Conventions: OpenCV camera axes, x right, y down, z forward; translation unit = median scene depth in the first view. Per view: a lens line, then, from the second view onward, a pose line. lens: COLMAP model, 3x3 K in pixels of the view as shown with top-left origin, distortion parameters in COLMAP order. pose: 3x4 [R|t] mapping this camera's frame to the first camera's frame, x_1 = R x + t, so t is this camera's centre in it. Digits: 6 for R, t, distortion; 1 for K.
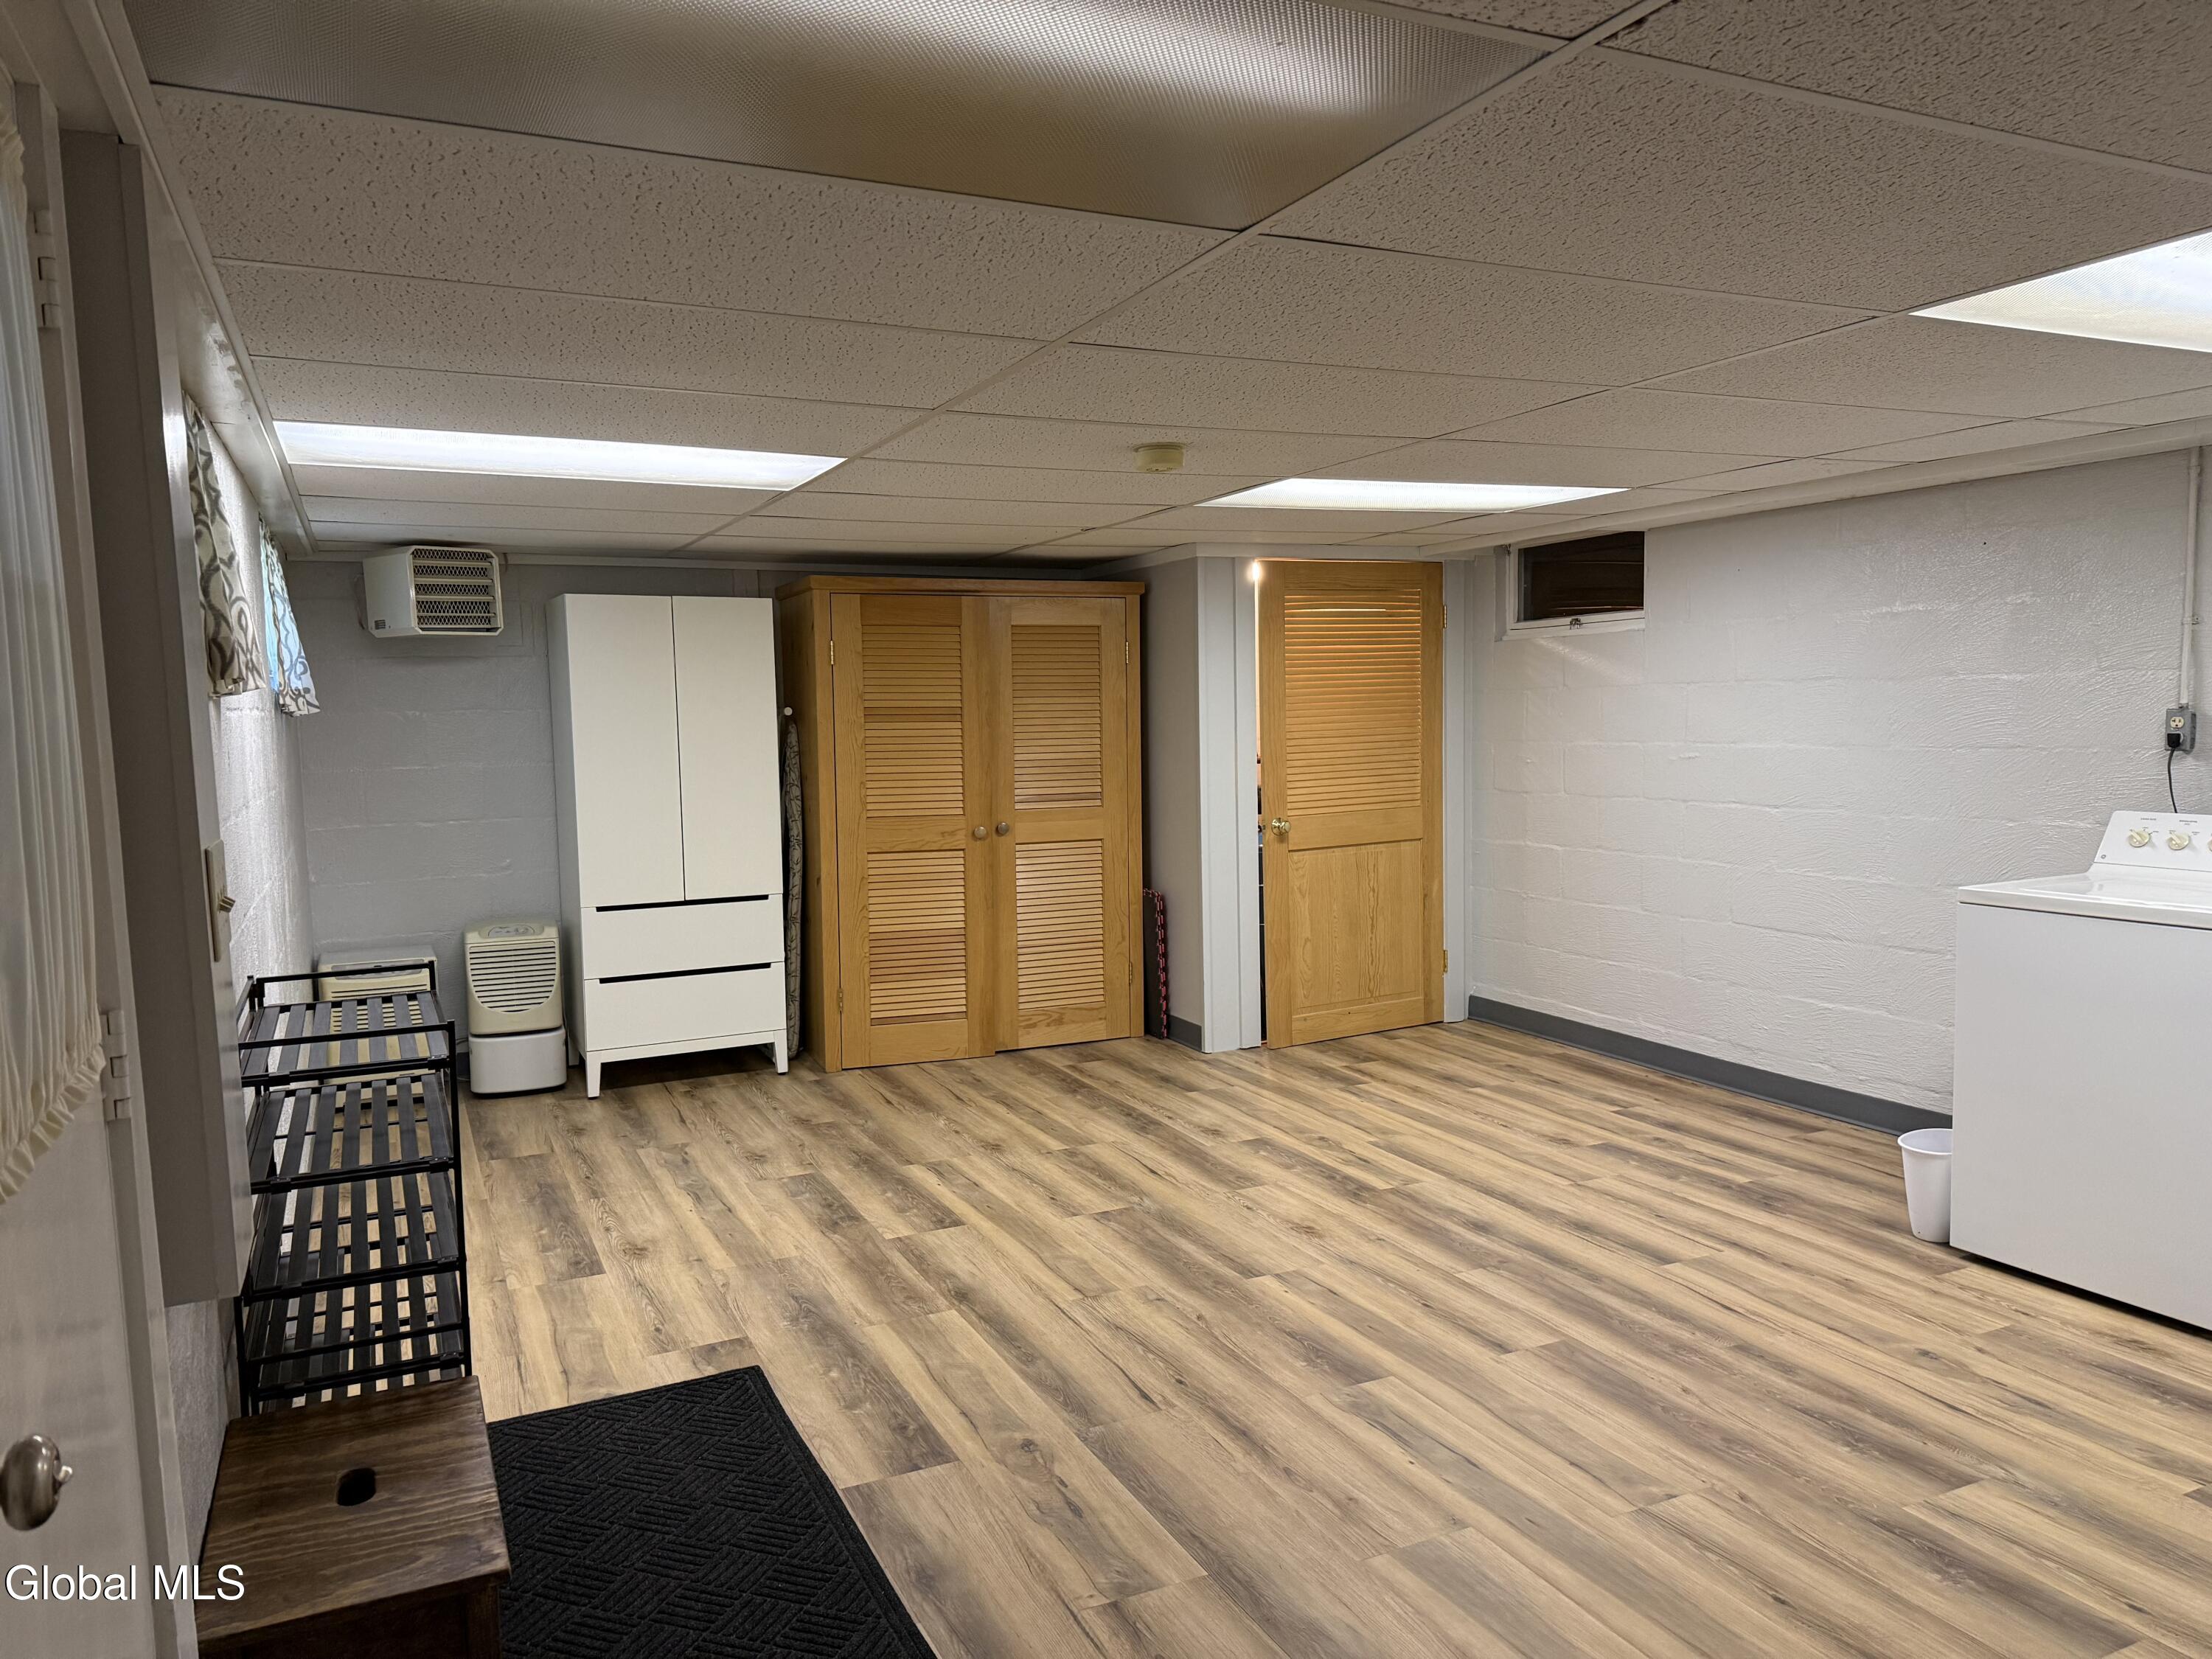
lens RADIAL K [[1539.8, 0, 1109.5], [0, 1539.8, 841.4], [0, 0, 1]] dist [0.058509, -0.064333]
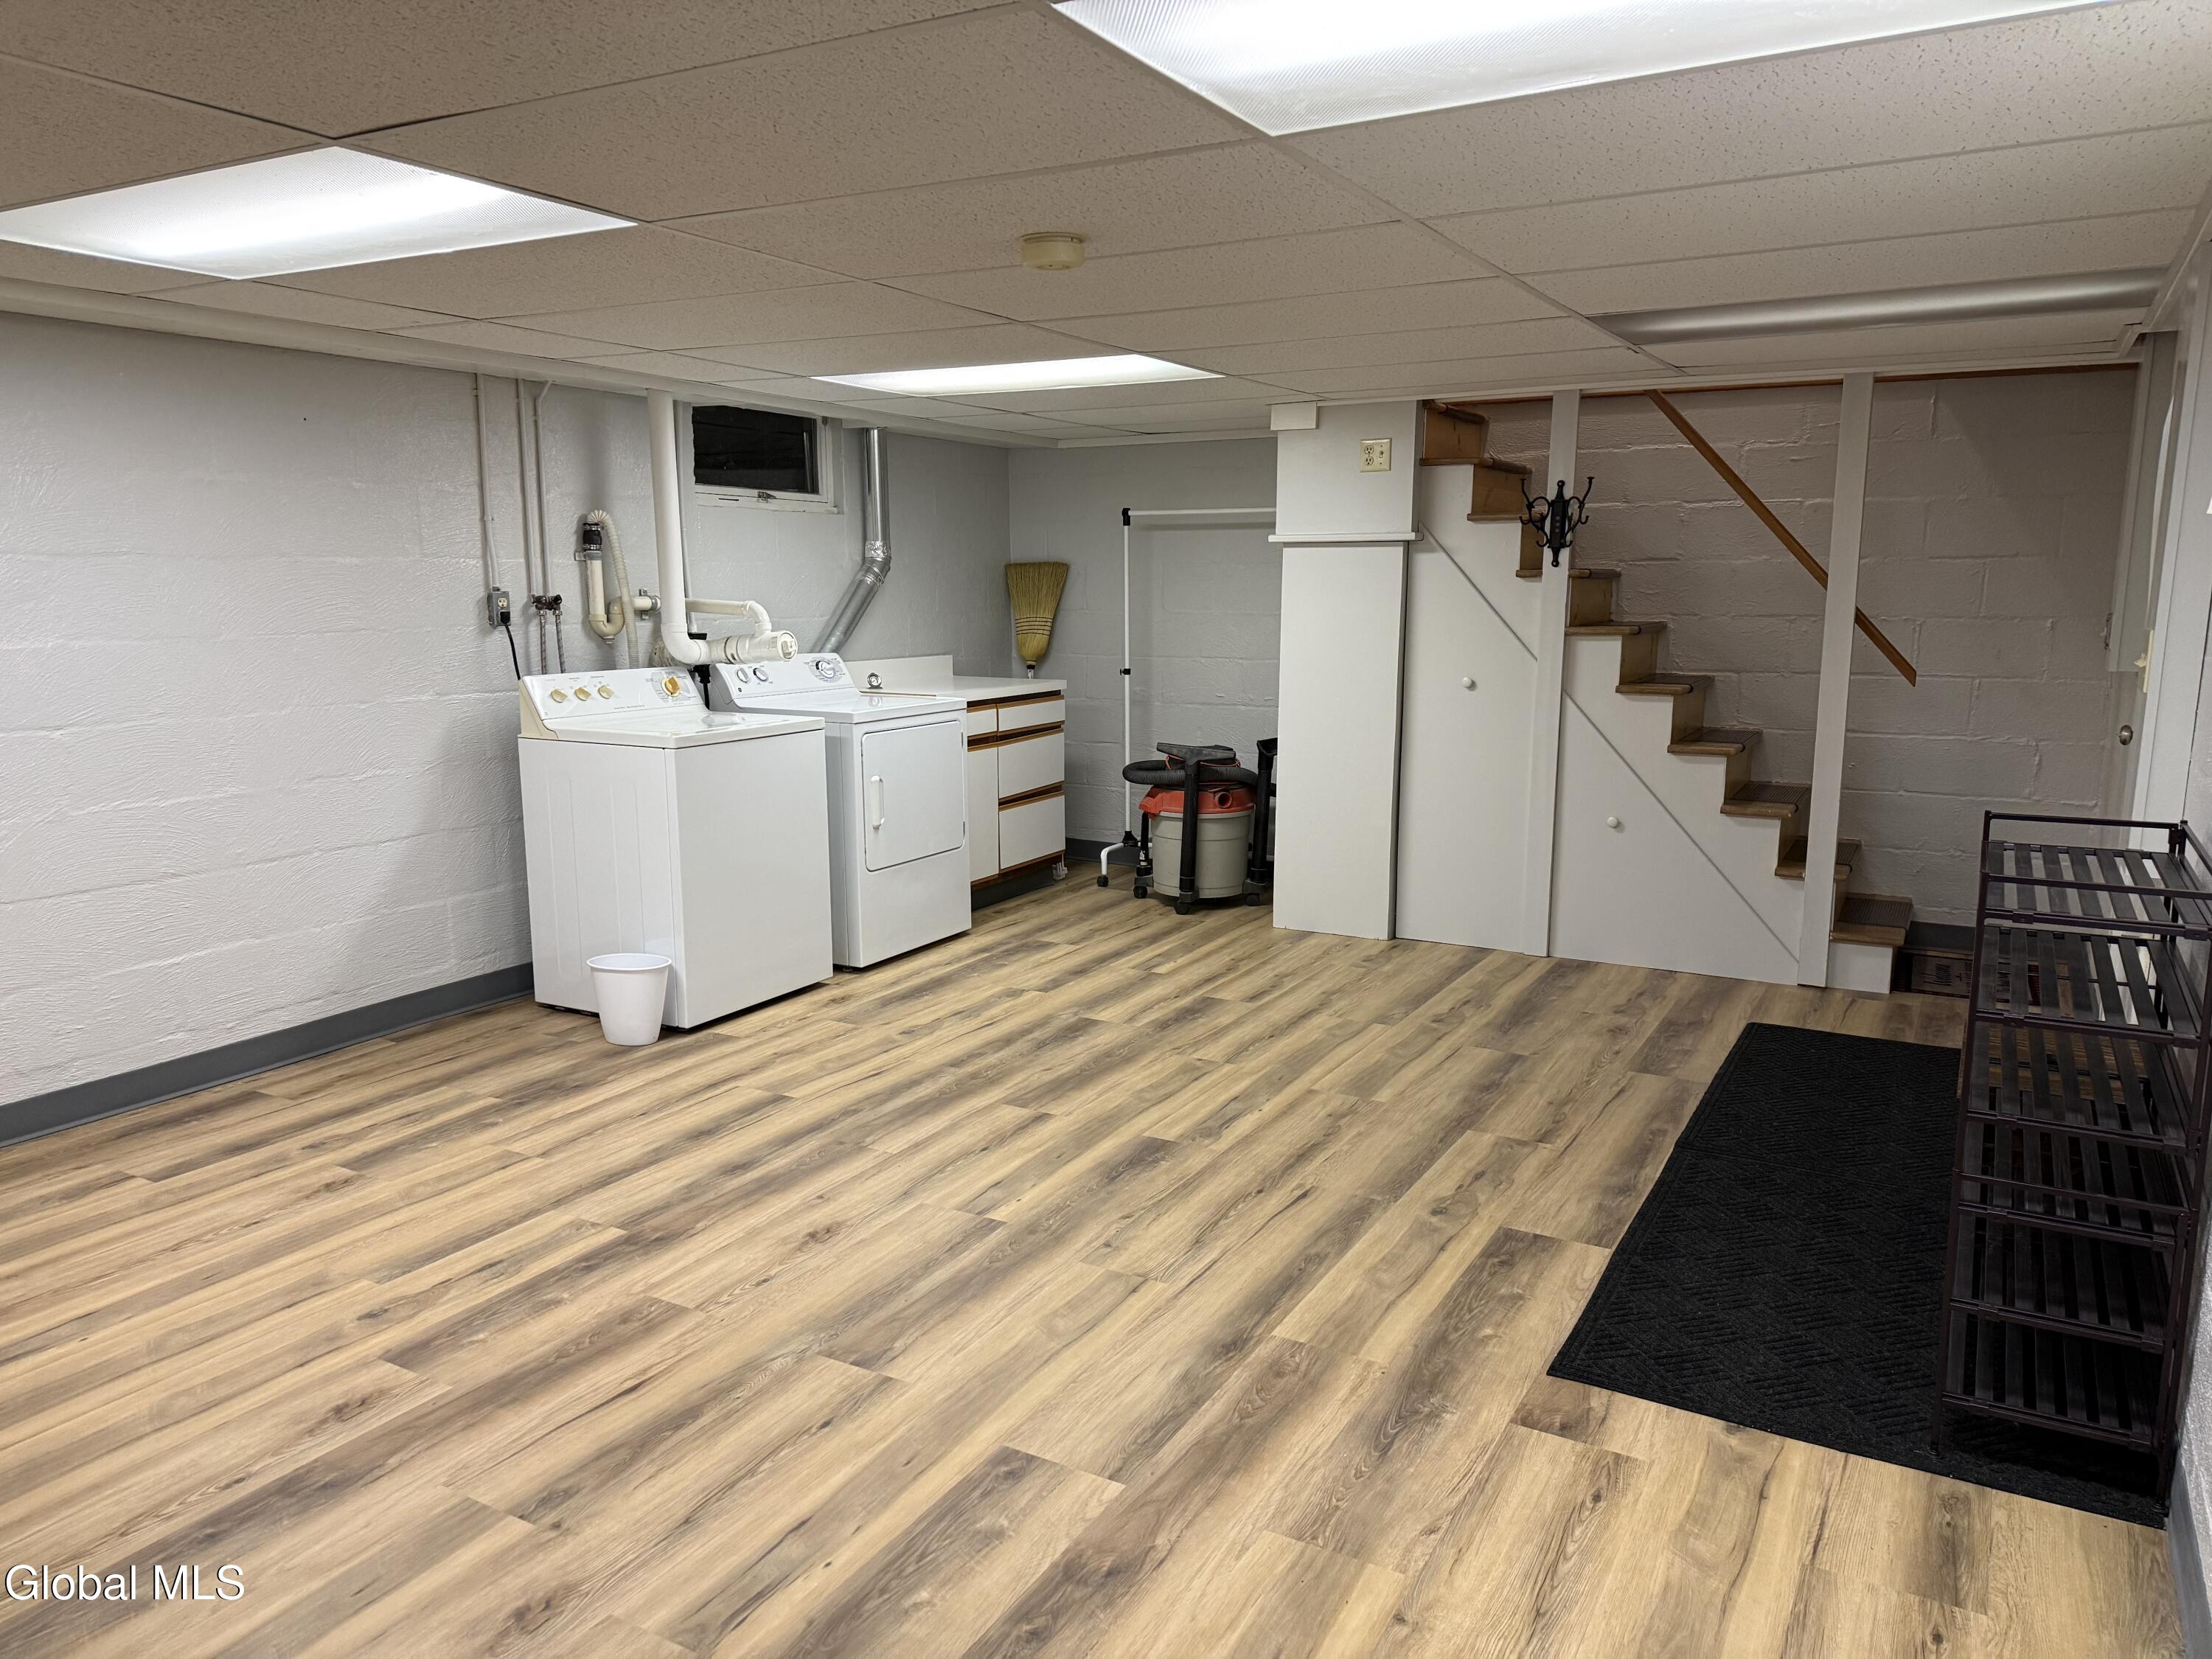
lens RADIAL K [[1539.8, 0, 1113.3], [0, 1539.8, 822.0], [0, 0, 1]] dist [0.058509, -0.064333]
pose [[-0.574097, -0.109110, 0.811485, -0.632390], [0.086378, 0.977480, 0.192539, -0.106560], [-0.814219, 0.180630, -0.551744, 1.378646]]
